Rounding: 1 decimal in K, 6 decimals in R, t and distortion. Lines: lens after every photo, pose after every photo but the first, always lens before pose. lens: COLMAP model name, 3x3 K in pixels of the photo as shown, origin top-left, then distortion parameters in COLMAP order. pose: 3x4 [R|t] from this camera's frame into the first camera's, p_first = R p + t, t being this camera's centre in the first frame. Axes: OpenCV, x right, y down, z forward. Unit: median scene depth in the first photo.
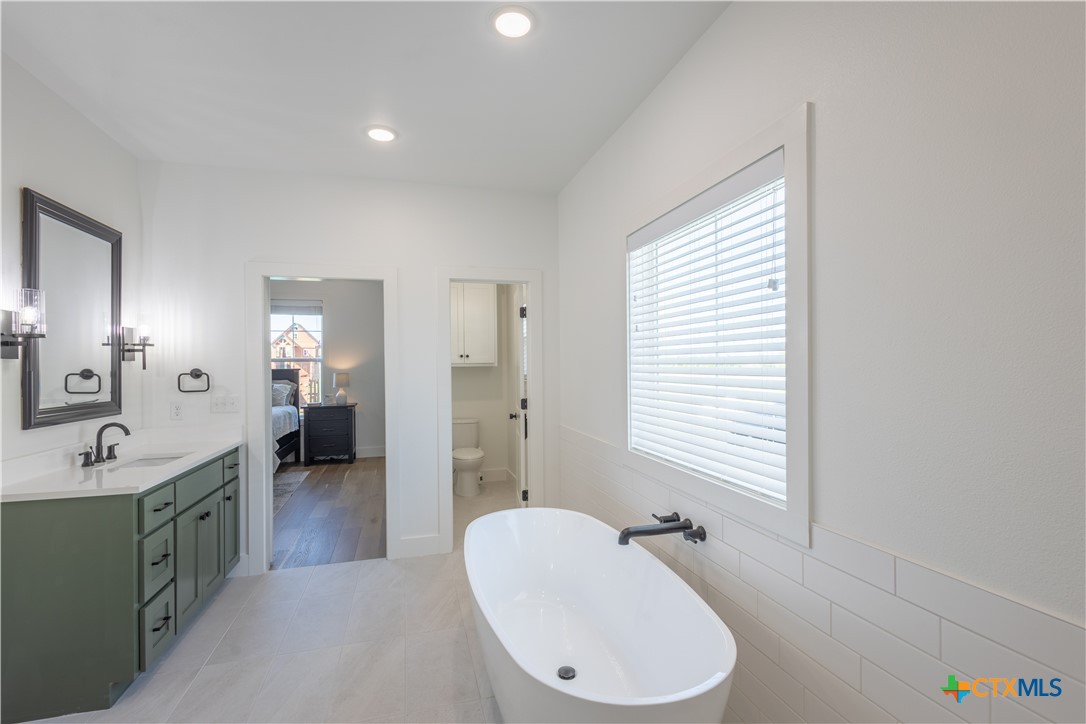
lens RADIAL K [[498.1, 0, 544.7], [0, 498.1, 364.5], [0, 0, 1]] dist [0.013185, -0.005833]
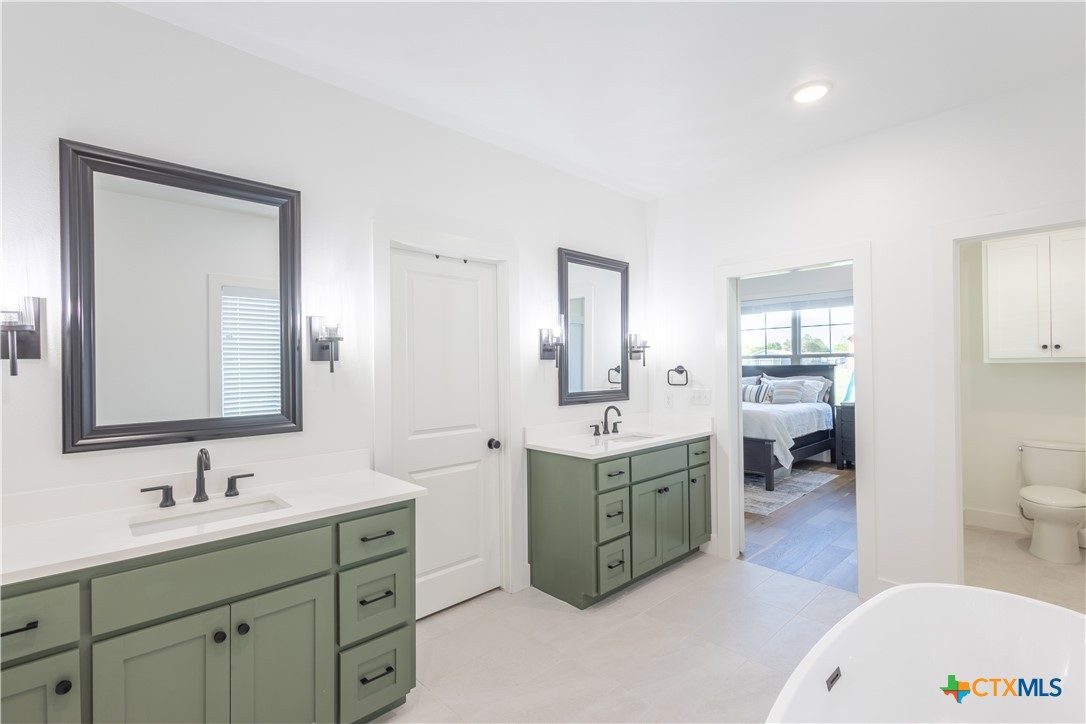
lens RADIAL K [[498.1, 0, 544.7], [0, 498.1, 364.5], [0, 0, 1]] dist [0.013185, -0.005833]
pose [[0.463337, 0.002431, -0.886179, 0.210613], [0.007435, 0.999950, 0.006630, -0.004721], [0.886151, -0.009660, 0.463296, 0.184625]]
